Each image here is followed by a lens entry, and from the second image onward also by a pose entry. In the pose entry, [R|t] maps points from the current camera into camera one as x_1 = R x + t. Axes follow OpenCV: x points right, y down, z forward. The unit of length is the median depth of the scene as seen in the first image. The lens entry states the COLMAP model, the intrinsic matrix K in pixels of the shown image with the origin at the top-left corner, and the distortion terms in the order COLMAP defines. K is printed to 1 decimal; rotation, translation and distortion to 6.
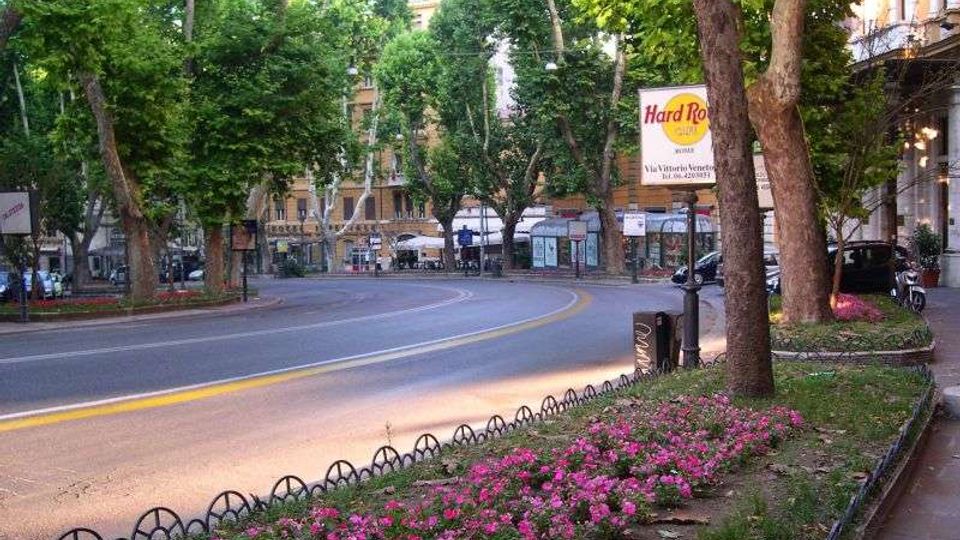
lens RADIAL K [[1192.8, 0, 479.7], [0, 1192.8, 268.1], [0, 0, 1]] dist [-0.138431, 0.000000]
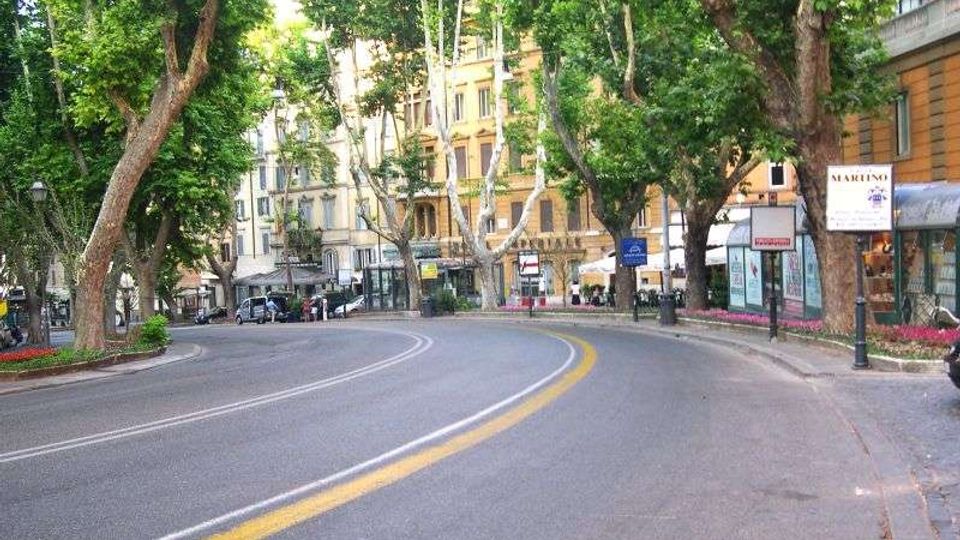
lens RADIAL K [[1192.8, 0, 481.4], [0, 1192.8, 273.4], [0, 0, 1]] dist [-0.138431, 0.000000]
pose [[0.955895, -0.011647, -0.293479, 0.074412], [0.007507, 0.999856, -0.015226, -0.006678], [0.293614, 0.012352, 0.955844, 0.388299]]
